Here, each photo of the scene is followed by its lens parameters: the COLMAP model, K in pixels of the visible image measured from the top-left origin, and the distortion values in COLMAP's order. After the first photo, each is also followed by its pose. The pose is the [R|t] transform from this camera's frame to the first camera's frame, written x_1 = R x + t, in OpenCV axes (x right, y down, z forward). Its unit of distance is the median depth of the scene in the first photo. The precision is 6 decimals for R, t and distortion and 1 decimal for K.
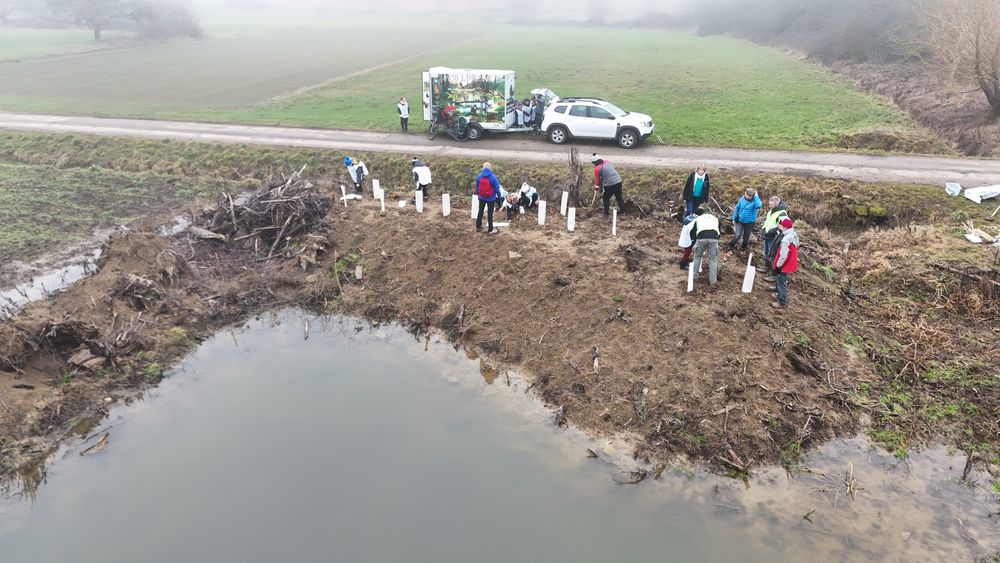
lens RADIAL K [[715.2, 0, 500.0], [0, 715.2, 281.5], [0, 0, 1]] dist [0.066389, -0.061290]
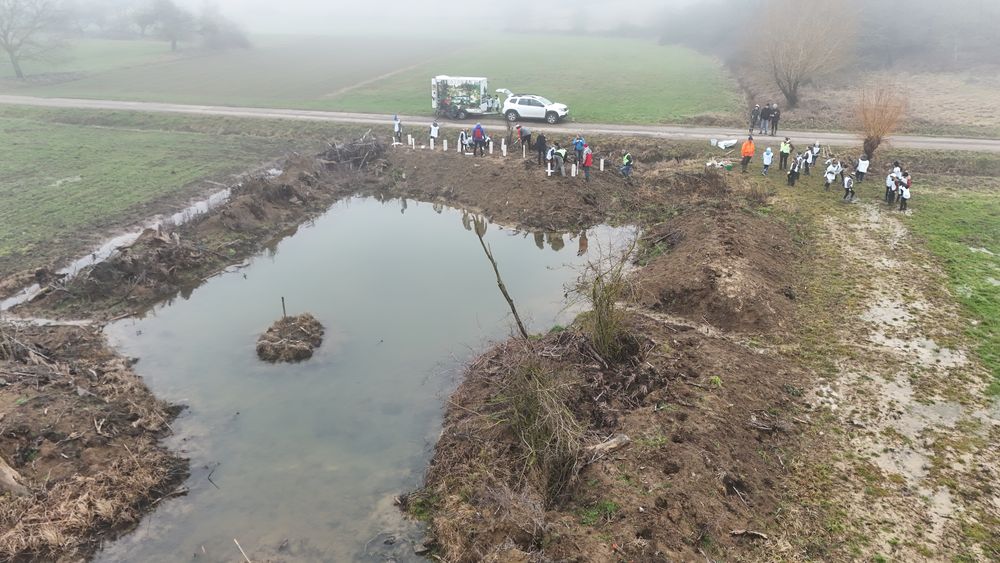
lens RADIAL K [[715.2, 0, 500.0], [0, 715.2, 281.5], [0, 0, 1]] dist [0.066389, -0.061290]
pose [[0.999997, 0.001540, -0.001680, 0.057242], [-0.001542, 0.999998, -0.000948, 0.190684], [0.001678, 0.000951, 0.999998, -0.704050]]
